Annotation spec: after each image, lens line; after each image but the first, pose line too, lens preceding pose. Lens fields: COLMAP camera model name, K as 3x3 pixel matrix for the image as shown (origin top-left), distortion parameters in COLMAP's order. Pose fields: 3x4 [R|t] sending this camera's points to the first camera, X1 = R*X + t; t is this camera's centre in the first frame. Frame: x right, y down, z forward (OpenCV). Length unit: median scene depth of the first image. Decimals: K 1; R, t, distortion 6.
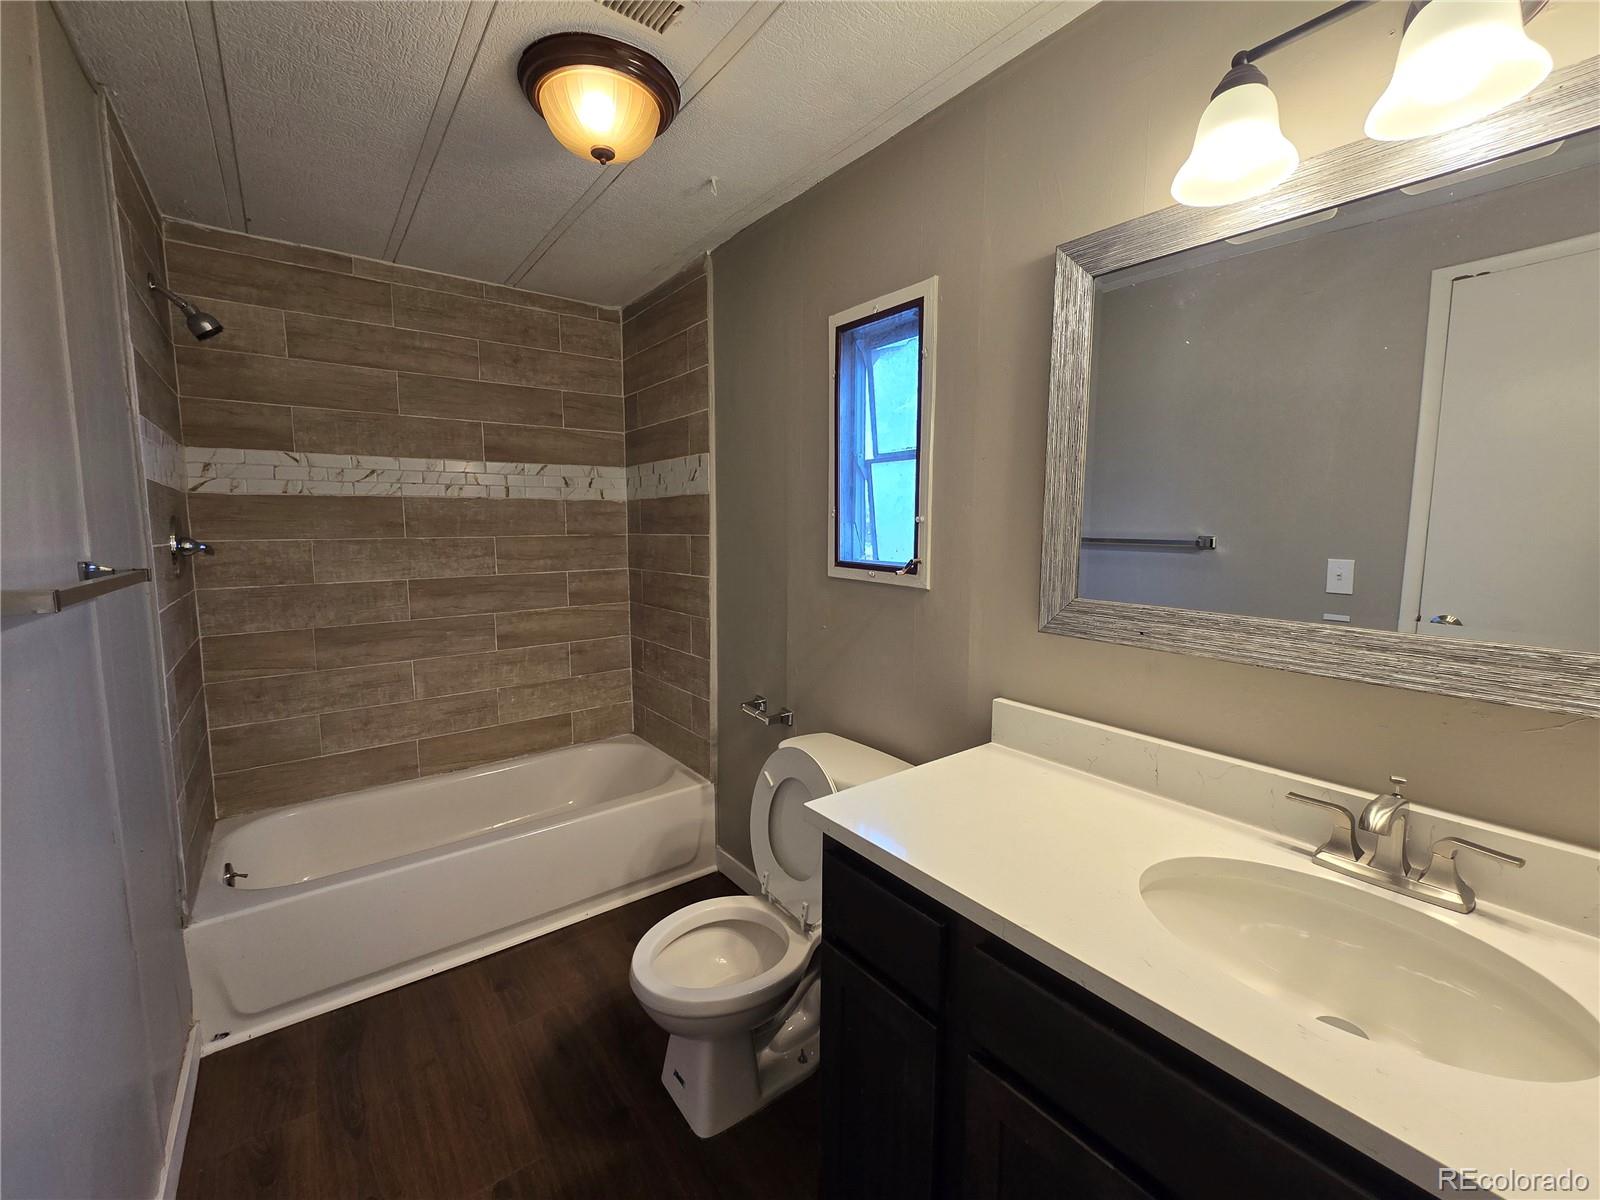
lens RADIAL K [[654.2, 0, 798.8], [0, 654.2, 589.3], [0, 0, 1]] dist [-0.008977, -0.000058]
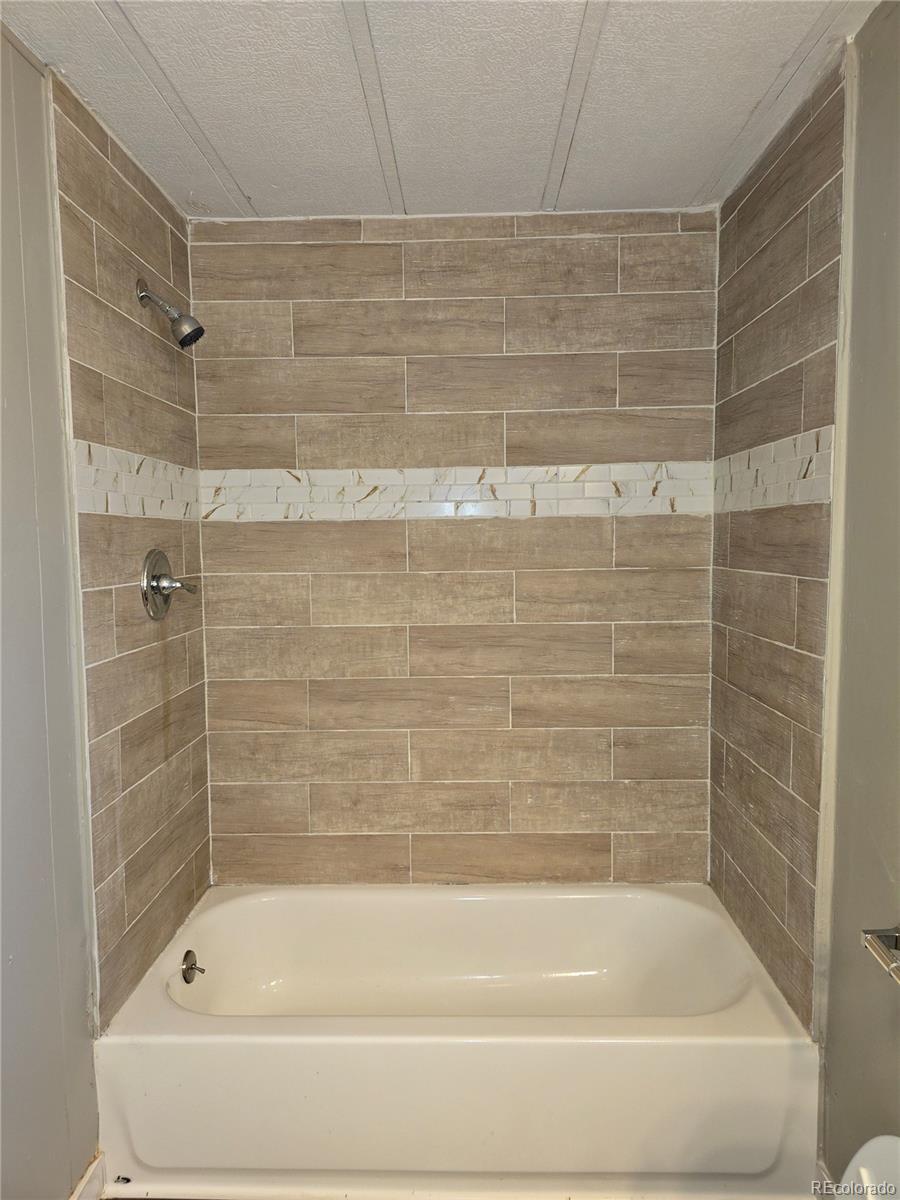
lens RADIAL K [[810.9, 0, 450.0], [0, 810.9, 600.0], [0, 0, 1]] dist [0.058231, -0.053534]
pose [[0.777873, 0.043122, -0.626940, 0.041518], [-0.052011, 0.998638, 0.004157, -0.051431], [0.626266, 0.029374, 0.779056, 0.278828]]
